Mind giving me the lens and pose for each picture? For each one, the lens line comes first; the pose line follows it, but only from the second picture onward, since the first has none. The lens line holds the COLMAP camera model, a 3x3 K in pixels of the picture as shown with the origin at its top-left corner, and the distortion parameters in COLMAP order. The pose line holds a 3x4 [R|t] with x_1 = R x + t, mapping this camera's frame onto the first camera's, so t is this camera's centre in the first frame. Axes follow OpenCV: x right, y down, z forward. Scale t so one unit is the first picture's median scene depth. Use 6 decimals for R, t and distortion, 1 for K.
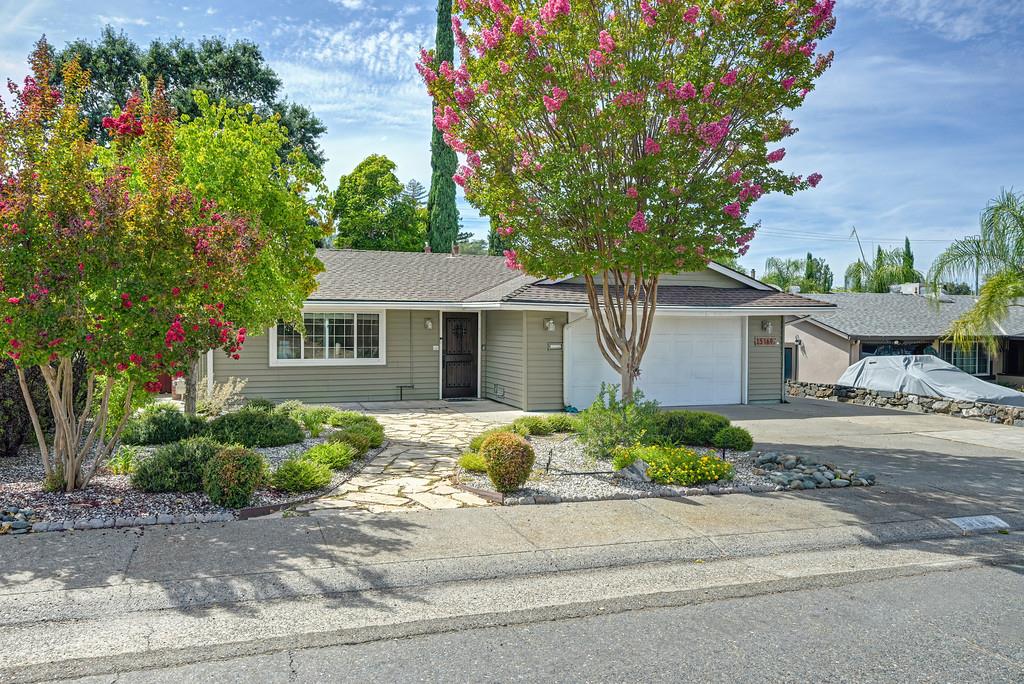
lens RADIAL K [[748.1, 0, 515.6], [0, 748.1, 382.5], [0, 0, 1]] dist [0.011732, -0.008333]
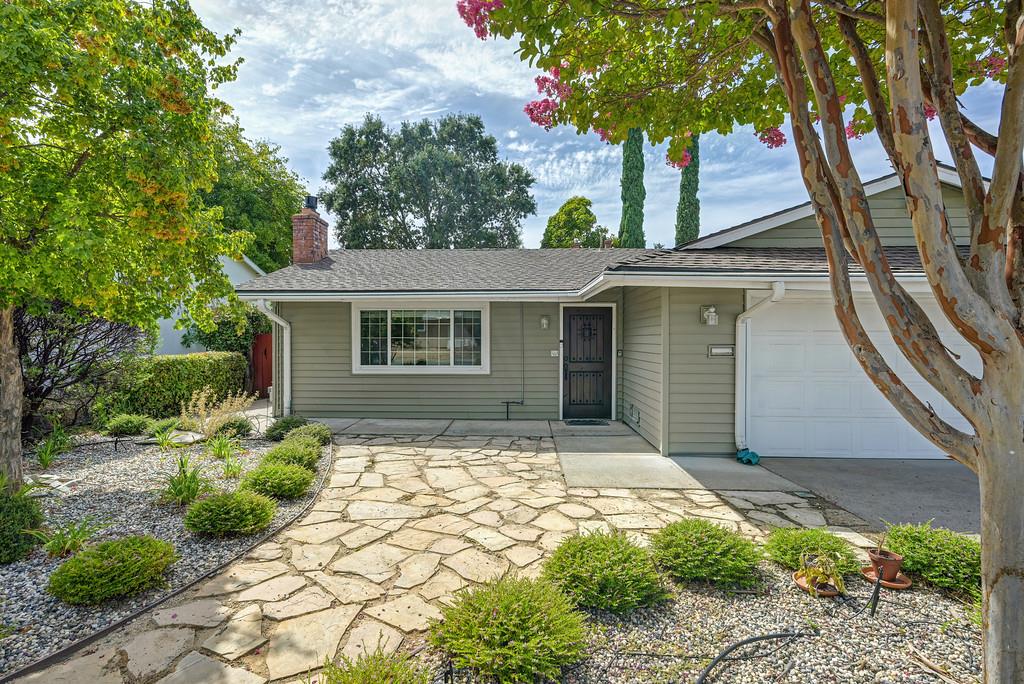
lens RADIAL K [[484.1, 0, 512.7], [0, 484.1, 348.8], [0, 0, 1]] dist [0.003274, 0.000429]
pose [[0.921936, 0.001118, -0.387341, 0.051139], [-0.025365, 0.998024, -0.057492, -0.022617], [0.386511, 0.062829, 0.920142, 0.562632]]
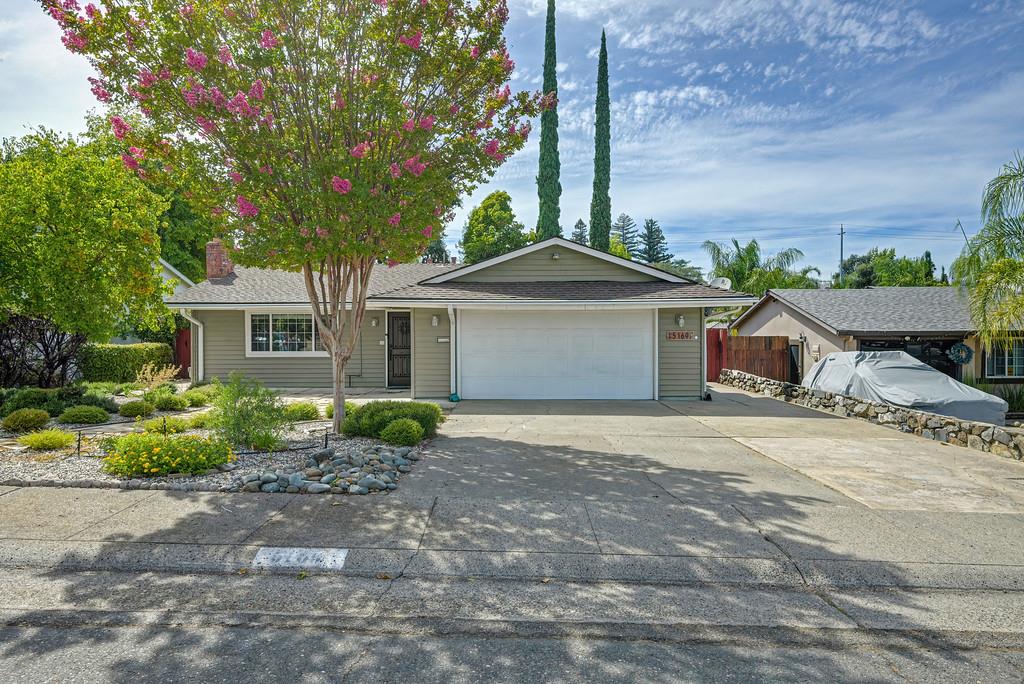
lens RADIAL K [[595.3, 0, 514.6], [0, 595.3, 338.2], [0, 0, 1]] dist [0.002928, 0.000866]
pose [[0.933403, -0.004386, -0.358803, 0.450692], [-0.020130, 0.997710, -0.064565, 0.002823], [0.358265, 0.067488, 0.931178, 0.228220]]
